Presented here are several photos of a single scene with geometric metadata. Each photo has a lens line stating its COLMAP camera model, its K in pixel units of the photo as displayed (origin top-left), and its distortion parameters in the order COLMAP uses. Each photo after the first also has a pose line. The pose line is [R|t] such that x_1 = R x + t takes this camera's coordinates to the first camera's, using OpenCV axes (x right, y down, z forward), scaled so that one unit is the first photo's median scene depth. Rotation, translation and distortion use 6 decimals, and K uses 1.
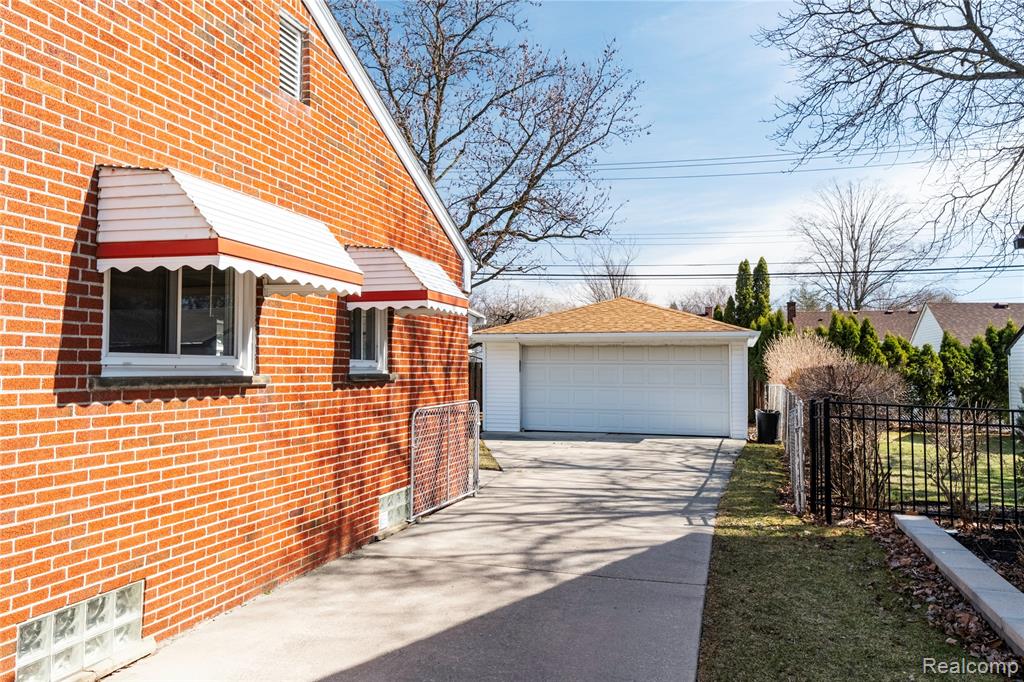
lens RADIAL K [[762.8, 0, 510.3], [0, 762.8, 337.1], [0, 0, 1]] dist [-0.000196, -0.002307]
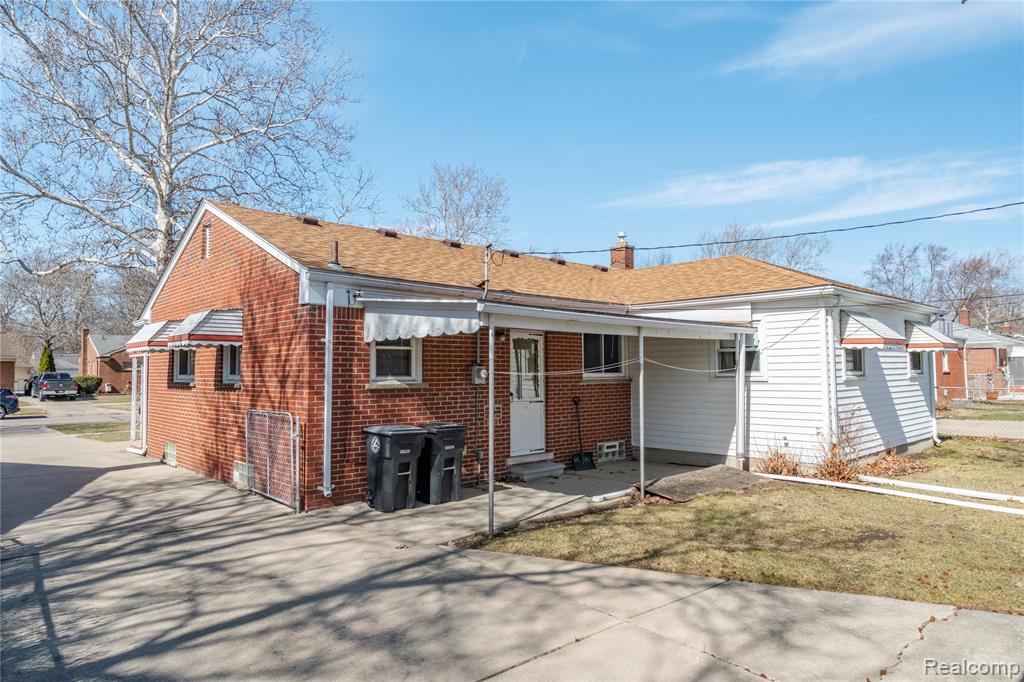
lens RADIAL K [[631.0, 0, 509.4], [0, 631.0, 341.5], [0, 0, 1]] dist [-0.004839, -0.001738]
pose [[-0.508626, -0.037778, -0.860159, 0.540366], [0.043124, 0.996665, -0.069273, 0.060939], [0.859907, -0.072327, -0.505301, 1.727625]]
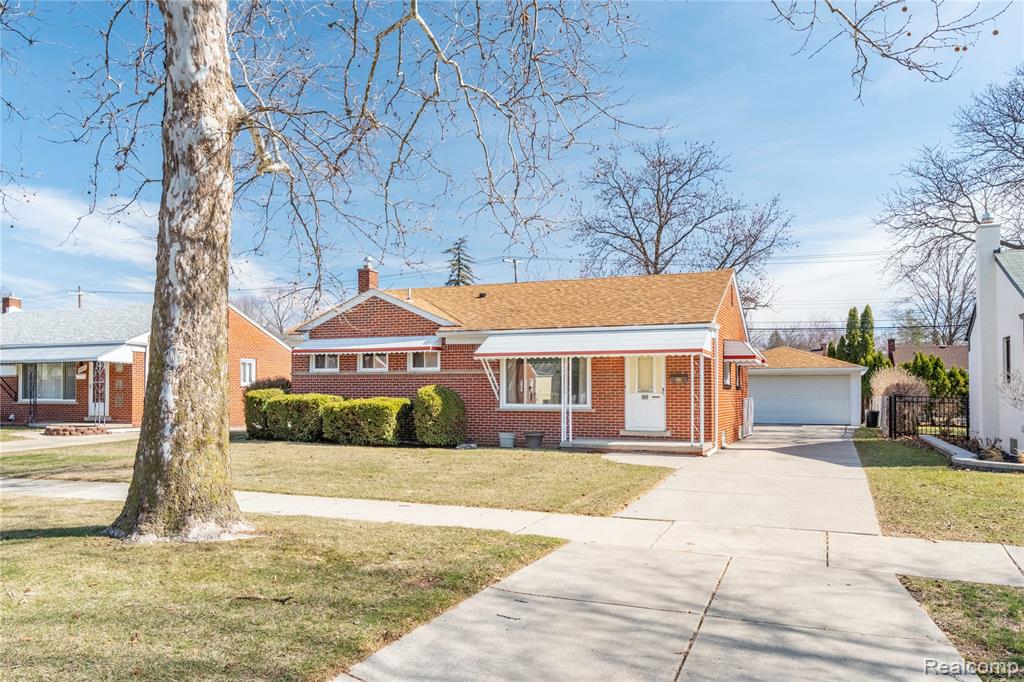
lens RADIAL K [[793.7, 0, 499.9], [0, 793.7, 387.6], [0, 0, 1]] dist [0.009781, -0.004985]
pose [[0.993890, -0.002768, -0.110344, -0.650965], [0.005917, 0.999584, 0.028218, -0.032733], [0.110220, -0.028699, 0.993493, -1.901320]]
